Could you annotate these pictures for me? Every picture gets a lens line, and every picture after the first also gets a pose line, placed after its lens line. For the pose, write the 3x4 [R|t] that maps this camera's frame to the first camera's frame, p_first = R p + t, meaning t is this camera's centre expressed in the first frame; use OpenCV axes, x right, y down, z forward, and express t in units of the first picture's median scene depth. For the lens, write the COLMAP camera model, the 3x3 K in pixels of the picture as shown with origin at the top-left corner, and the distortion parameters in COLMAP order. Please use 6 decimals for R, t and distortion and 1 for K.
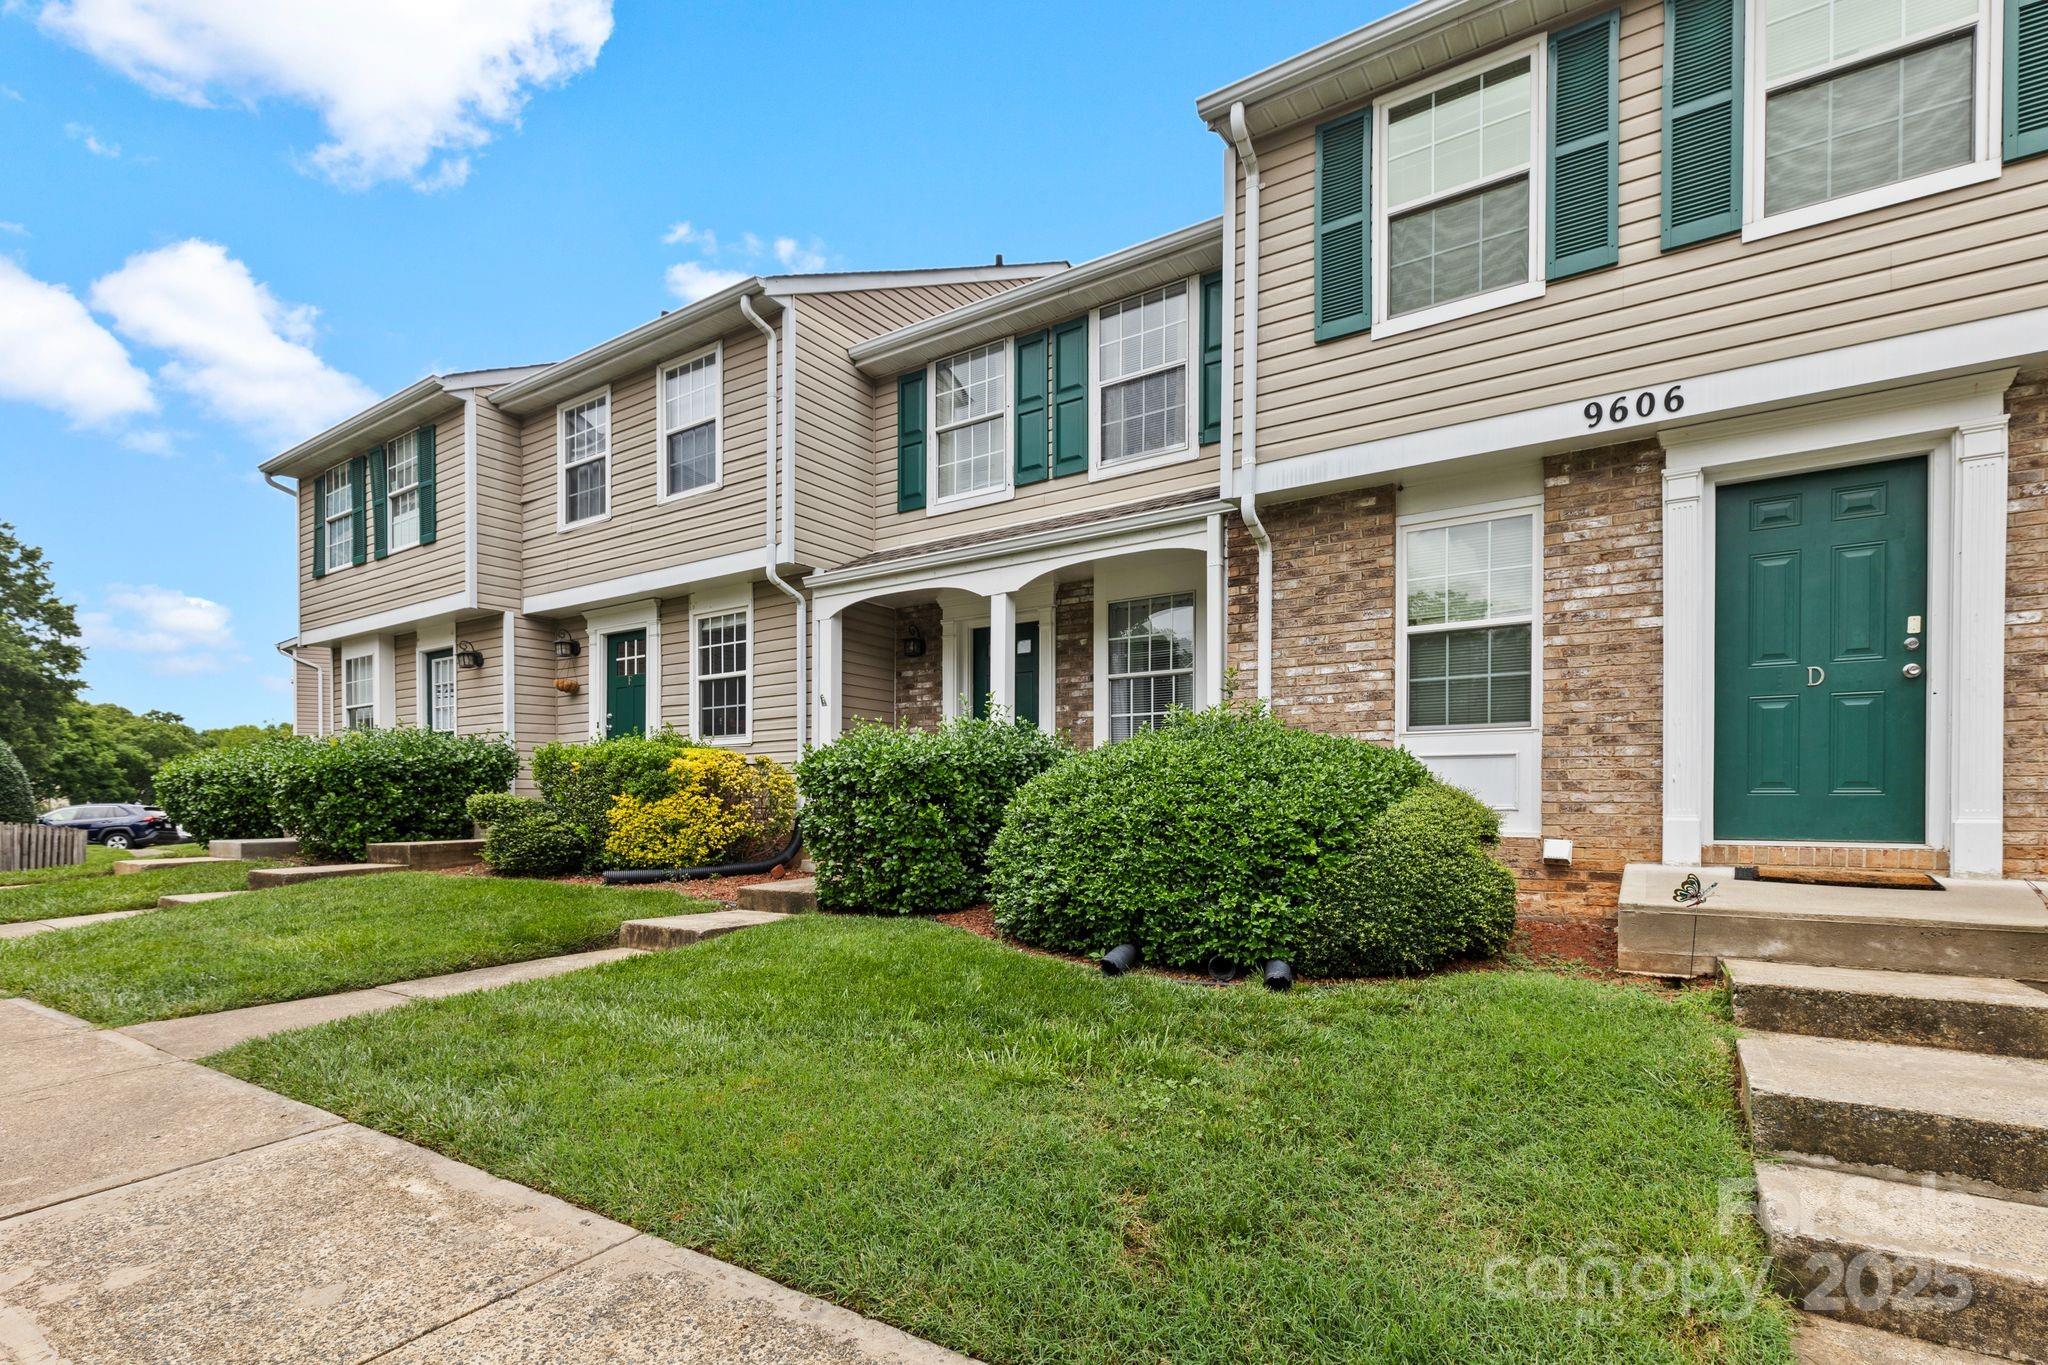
lens RADIAL K [[942.7, 0, 1058.5], [0, 942.7, 809.6], [0, 0, 1]] dist [-0.009107, -0.000038]
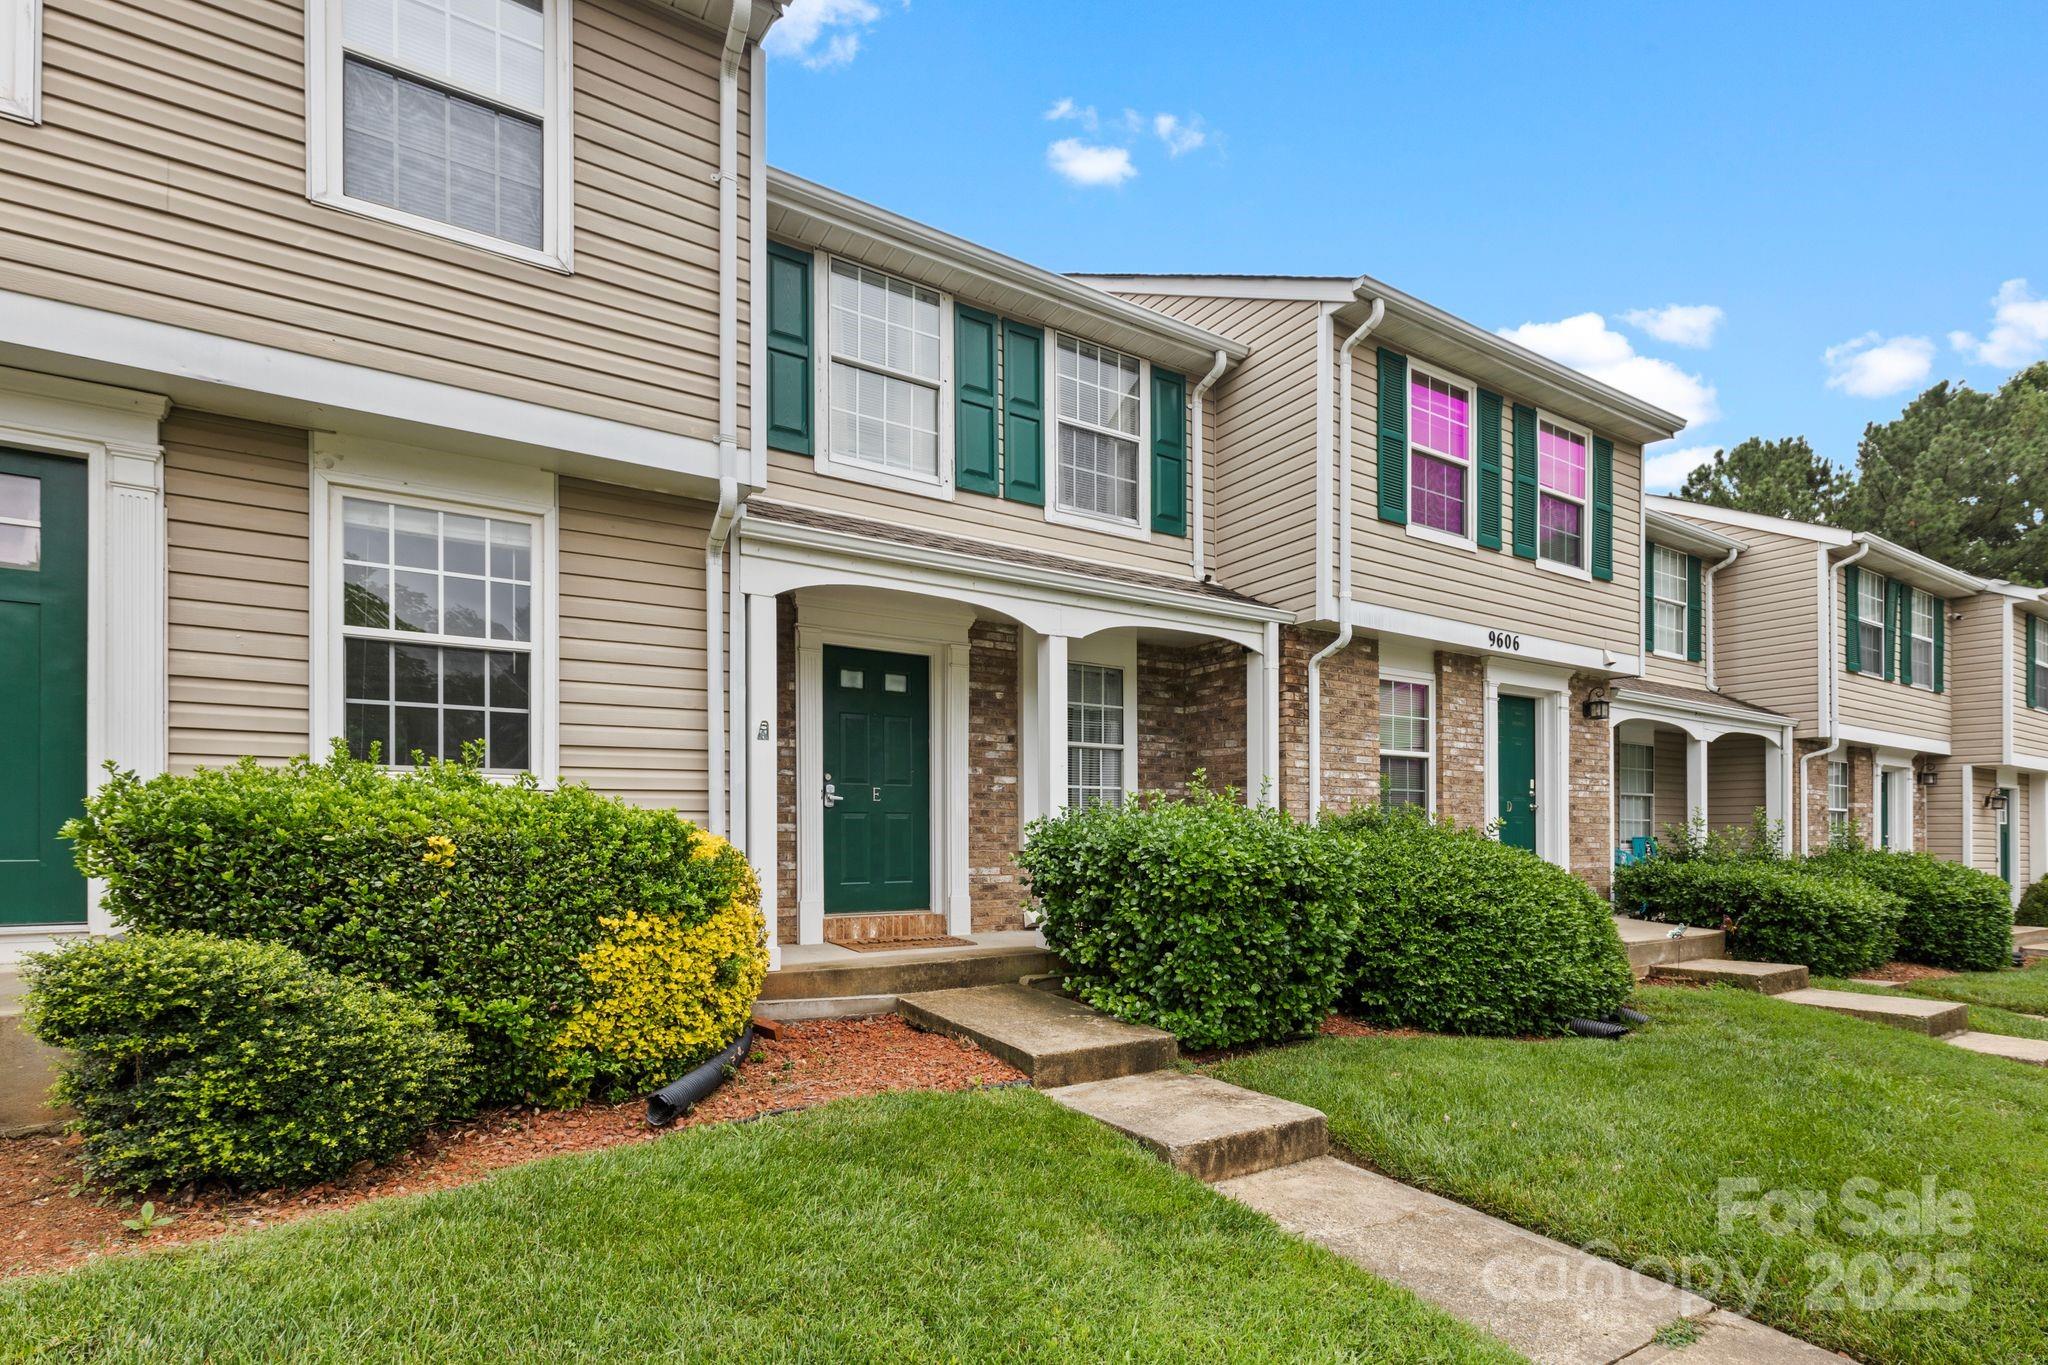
lens RADIAL K [[942.7, 0, 1024.0], [0, 942.7, 829.4], [0, 0, 1]] dist [-0.009107, -0.000038]
pose [[0.439699, 0.007537, 0.898113, -1.022024], [0.002576, 0.999950, -0.009653, -0.067124], [-0.898141, 0.006558, 0.439658, 0.843911]]
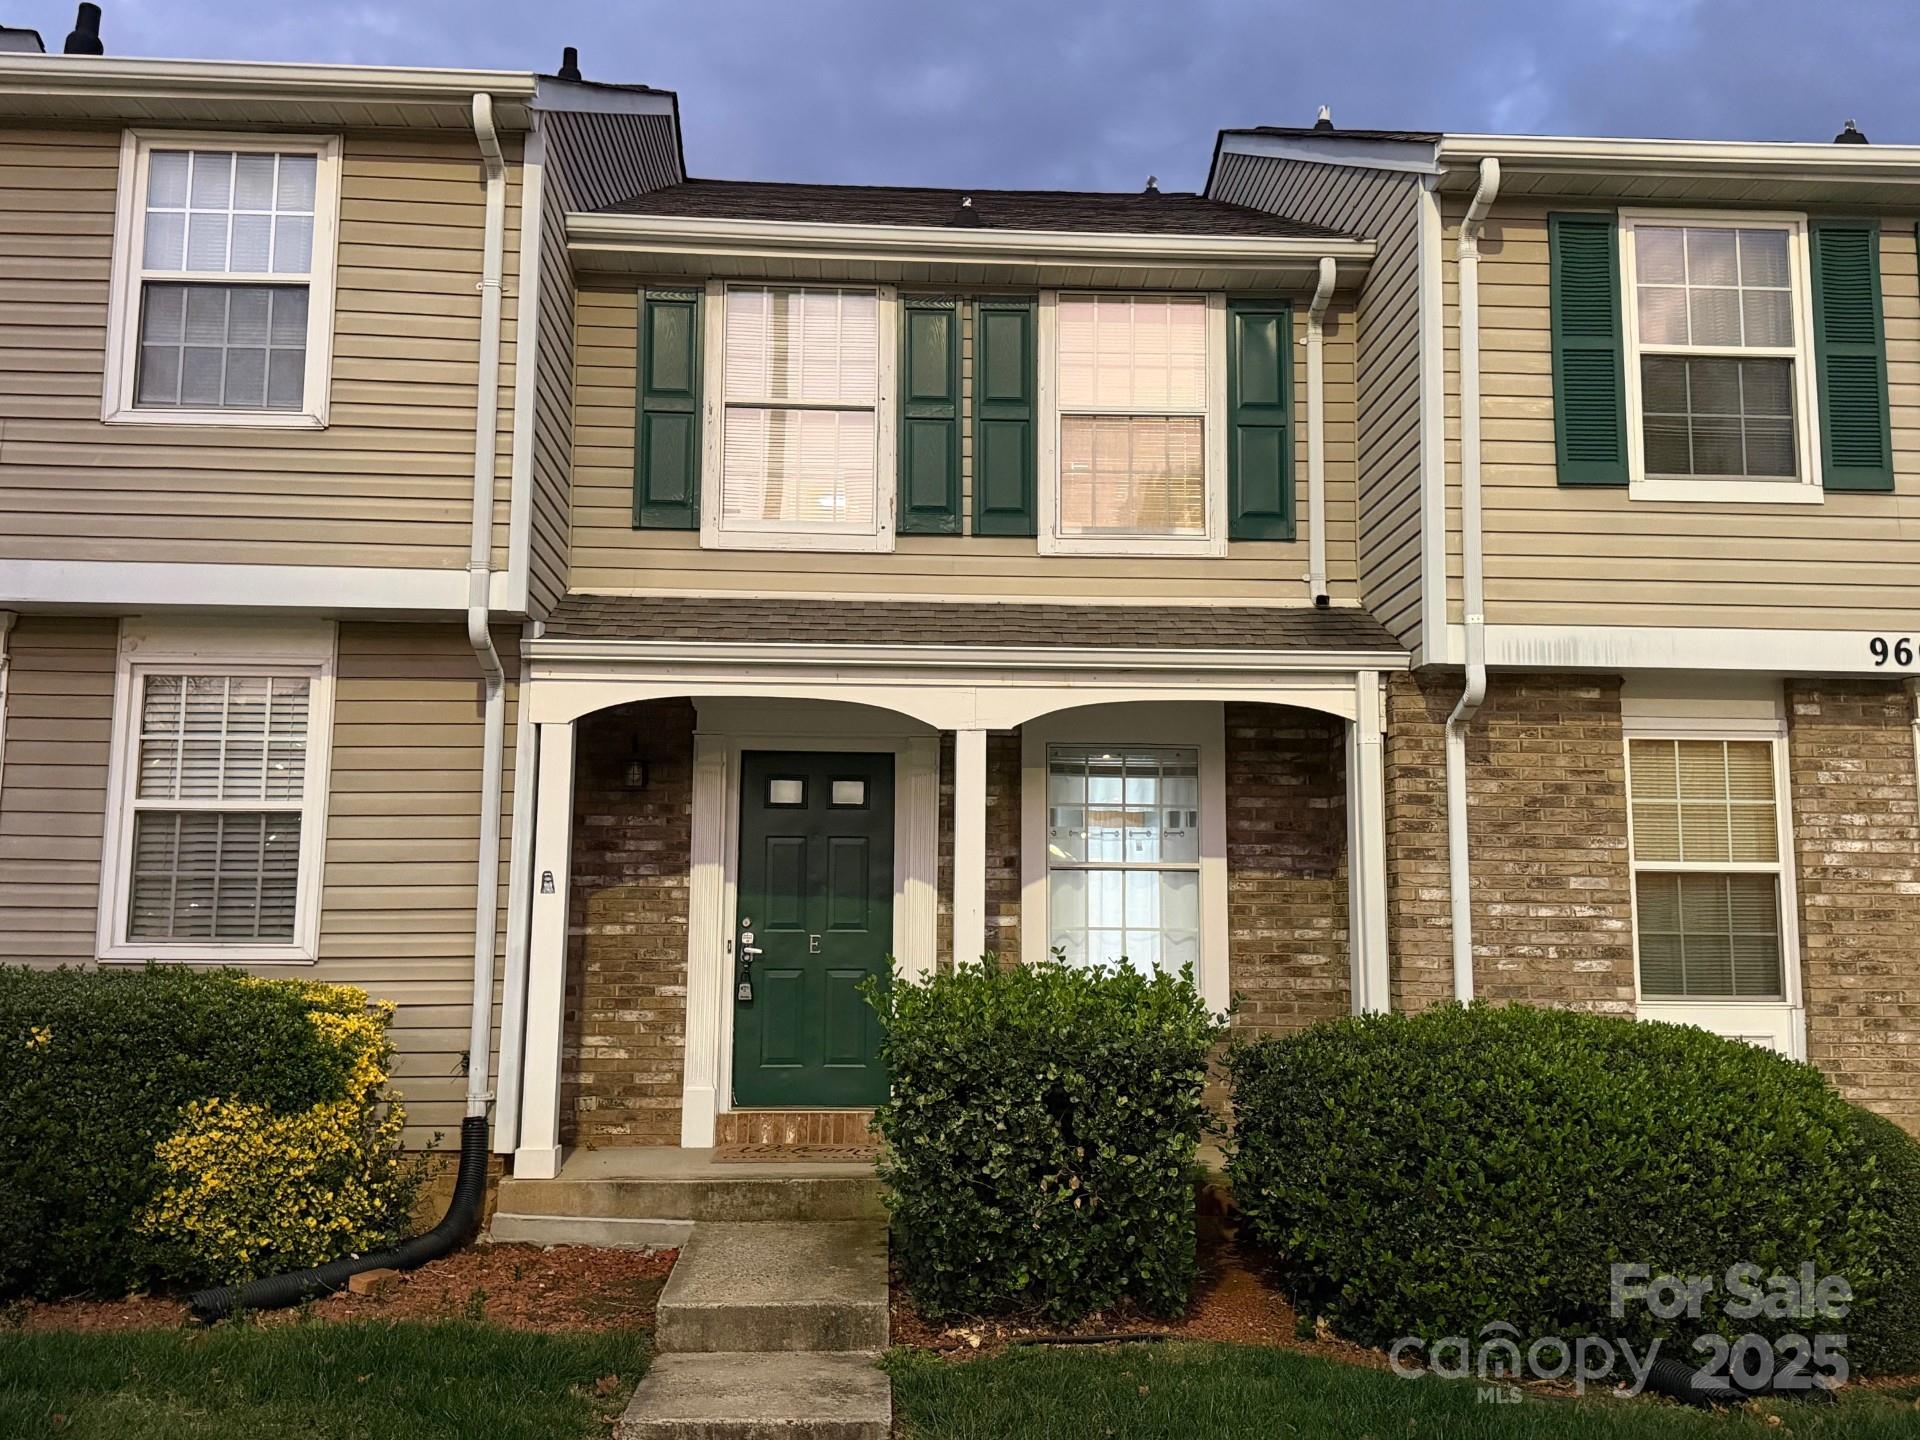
lens RADIAL K [[1642.7, 0, 961.5], [0, 1642.7, 727.2], [0, 0, 1]] dist [0.035719, -0.058440]
pose [[0.815753, 0.084805, 0.572149, -0.831366], [-0.006345, 0.990445, -0.137759, -0.111632], [-0.578365, 0.108747, 0.808497, 0.216812]]
